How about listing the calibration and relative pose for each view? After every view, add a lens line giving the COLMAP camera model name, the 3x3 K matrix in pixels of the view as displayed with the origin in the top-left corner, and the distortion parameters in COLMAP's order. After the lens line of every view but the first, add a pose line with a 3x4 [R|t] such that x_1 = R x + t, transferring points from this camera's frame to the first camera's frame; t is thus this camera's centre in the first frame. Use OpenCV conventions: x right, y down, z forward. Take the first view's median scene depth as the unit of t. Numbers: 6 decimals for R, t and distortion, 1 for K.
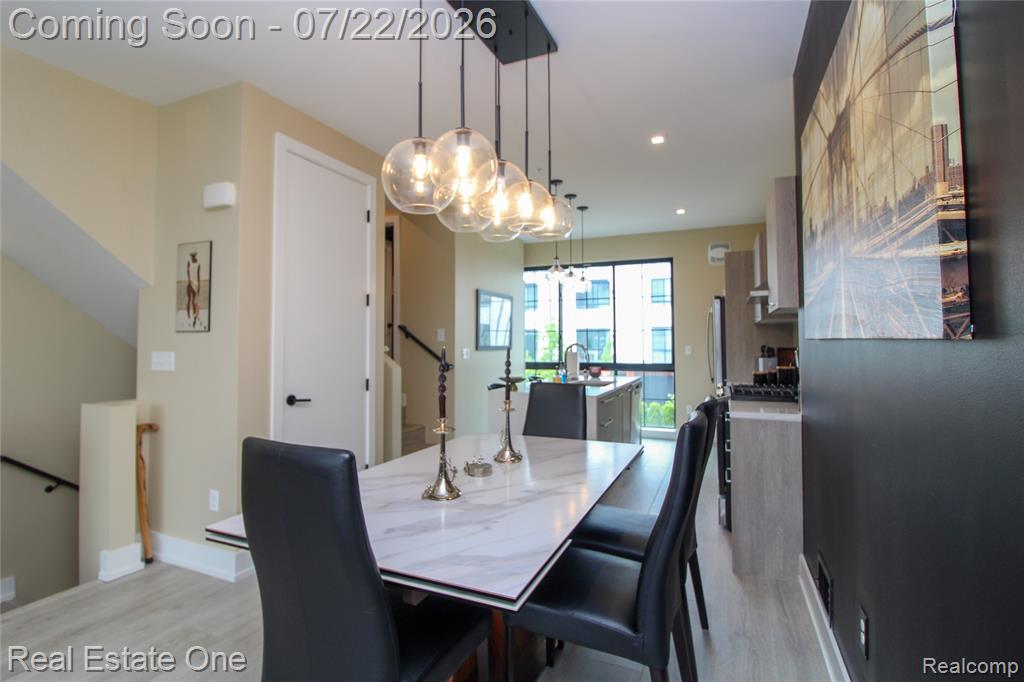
lens RADIAL K [[471.4, 0, 506.7], [0, 471.4, 329.1], [0, 0, 1]] dist [0.000155, -0.013539]
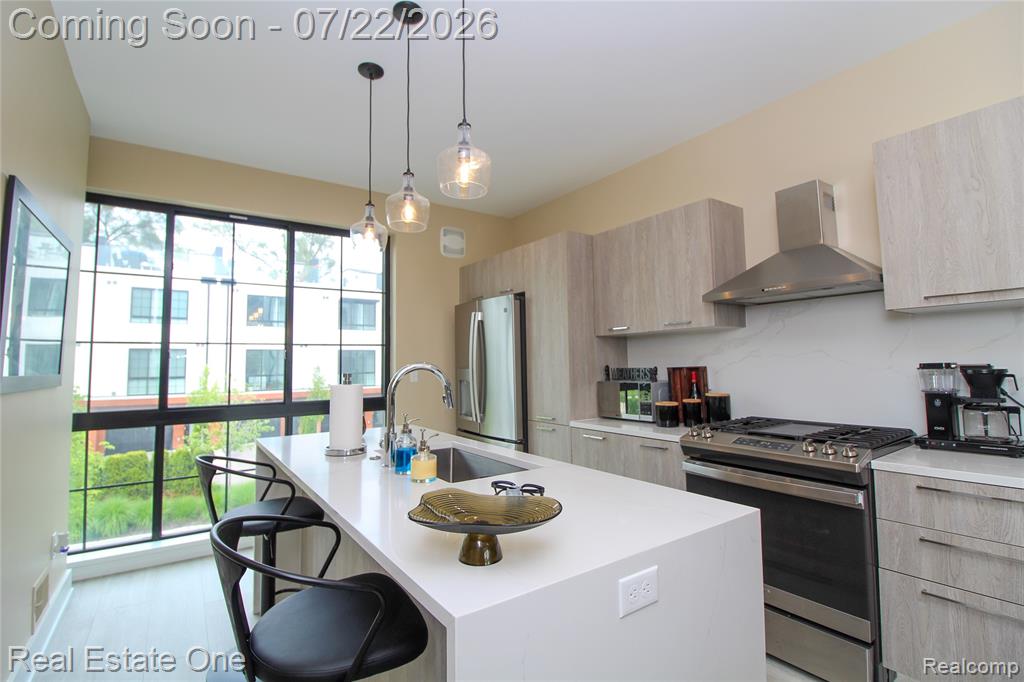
lens RADIAL K [[471.4, 0, 506.7], [0, 471.4, 329.1], [0, 0, 1]] dist [0.000155, -0.013539]
pose [[0.524153, 0.055278, 0.849828, -0.172022], [-0.008644, 0.998185, -0.059596, 0.025198], [-0.851580, 0.023892, 0.523680, 0.742455]]
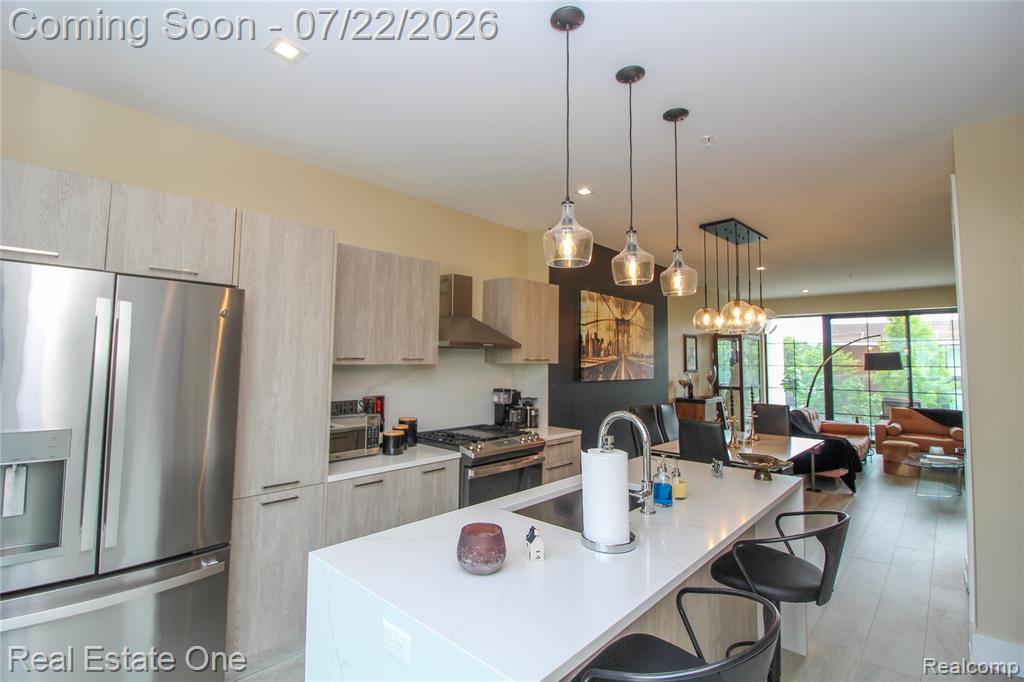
lens RADIAL K [[471.4, 0, 506.7], [0, 471.4, 329.1], [0, 0, 1]] dist [0.000155, -0.013539]
pose [[-0.945771, 0.012087, 0.324608, 0.119837], [-0.018908, 0.995565, -0.092161, -0.004853], [-0.324282, -0.093300, -0.941348, 1.529203]]
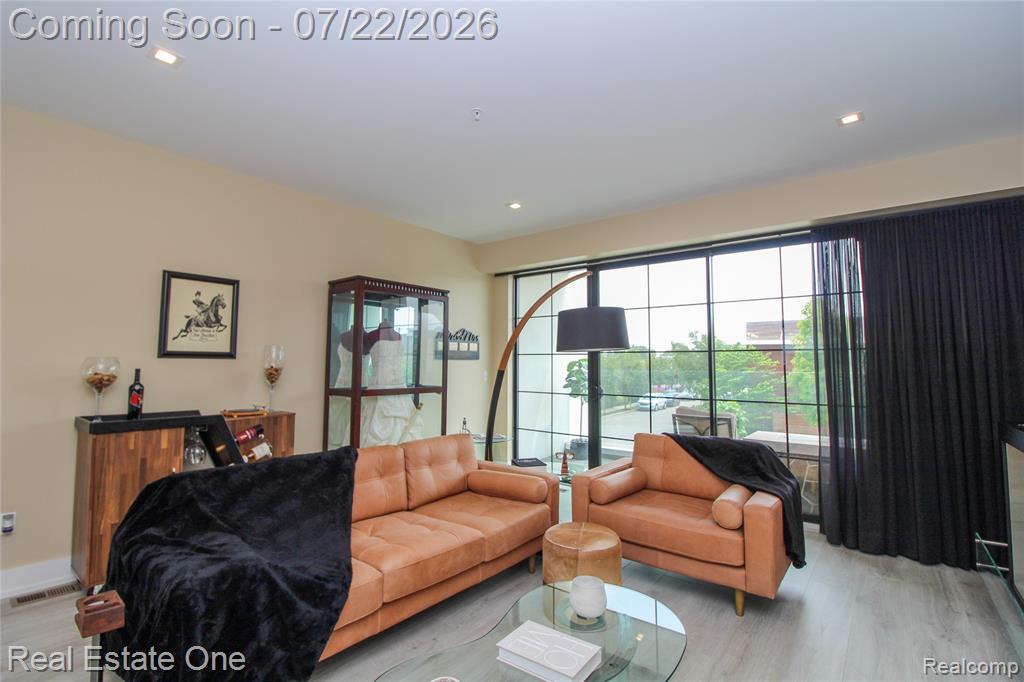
lens RADIAL K [[471.4, 0, 506.7], [0, 471.4, 329.1], [0, 0, 1]] dist [0.000155, -0.013539]
pose [[-0.967178, 0.011628, 0.253833, -0.631412], [-0.015307, 0.994472, -0.103881, 0.006441], [-0.253637, -0.104357, -0.961654, 0.310304]]
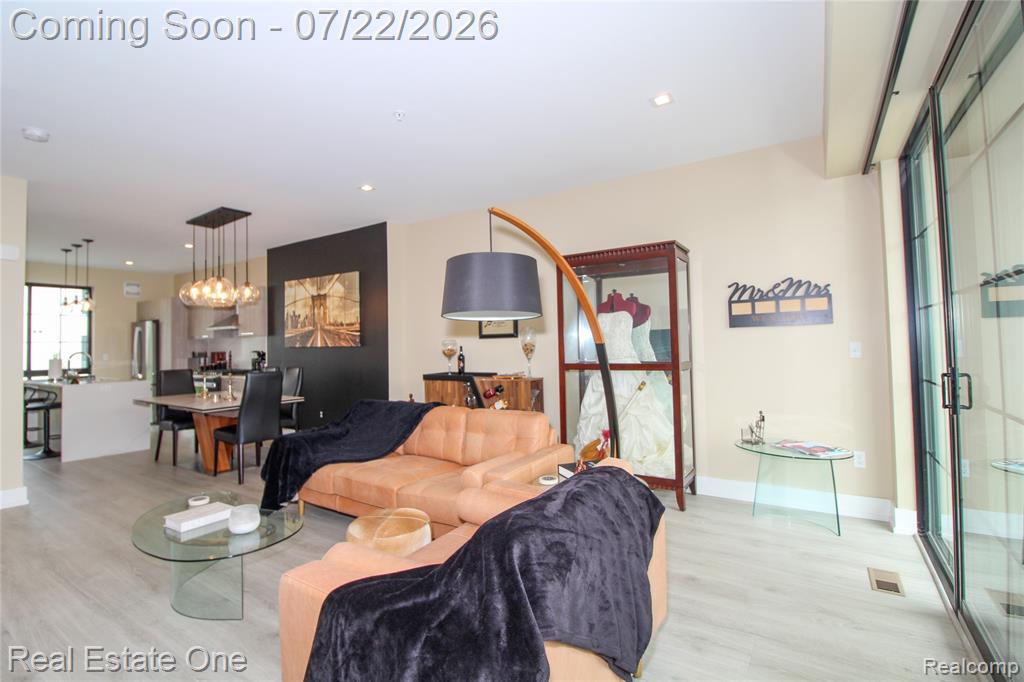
lens RADIAL K [[471.4, 0, 506.7], [0, 471.4, 329.1], [0, 0, 1]] dist [0.000155, -0.013539]
pose [[0.156331, 0.027141, 0.987332, -1.082324], [-0.007000, 0.999628, -0.026371, -0.011460], [-0.987680, -0.002789, 0.156463, -0.500542]]
